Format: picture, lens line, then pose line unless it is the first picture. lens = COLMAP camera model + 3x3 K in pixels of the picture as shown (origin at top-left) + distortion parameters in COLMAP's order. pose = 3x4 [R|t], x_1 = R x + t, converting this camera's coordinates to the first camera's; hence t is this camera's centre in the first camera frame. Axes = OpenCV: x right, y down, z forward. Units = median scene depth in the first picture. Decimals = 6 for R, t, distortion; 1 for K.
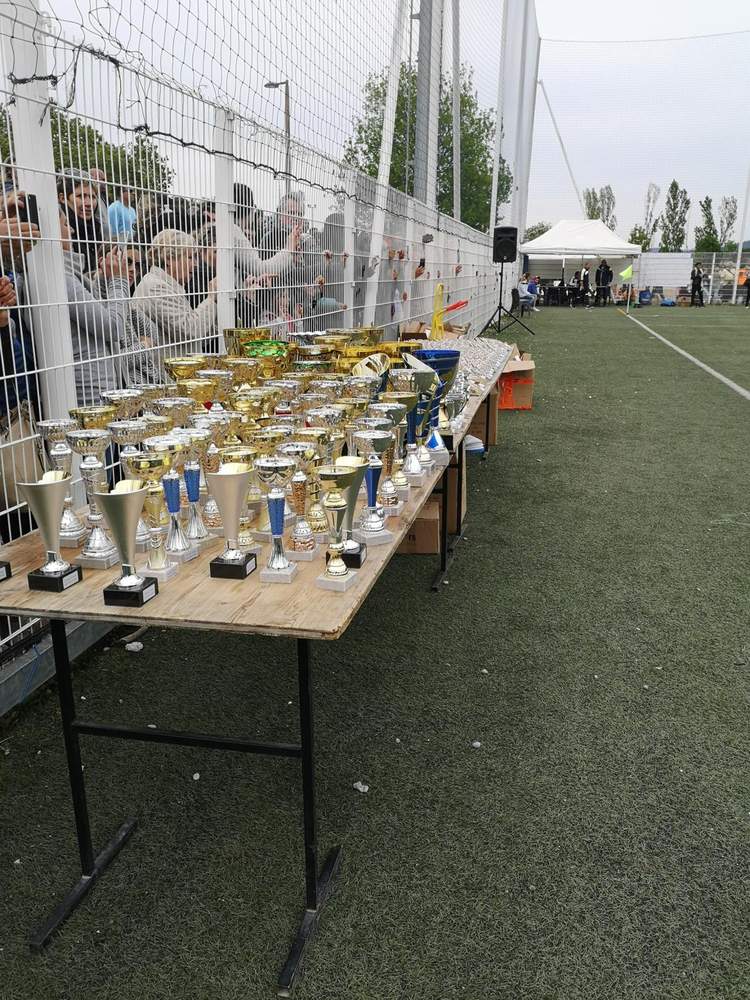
lens RADIAL K [[801.2, 0, 376.9], [0, 801.2, 494.3], [0, 0, 1]] dist [0.060298, -0.007366]
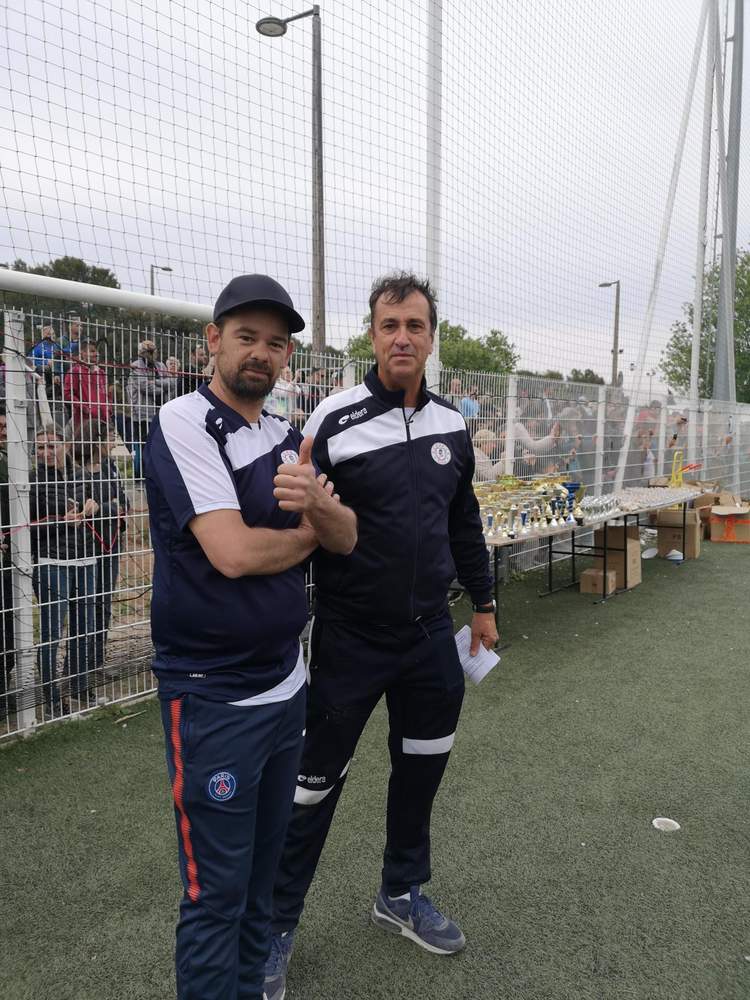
lens RADIAL K [[801.2, 0, 376.9], [0, 801.2, 494.3], [0, 0, 1]] dist [0.060298, -0.007366]
pose [[0.918777, 0.014019, -0.394529, 0.187185], [-0.092802, 0.979035, -0.181326, 0.144809], [0.383715, 0.203211, 0.900815, -0.575281]]
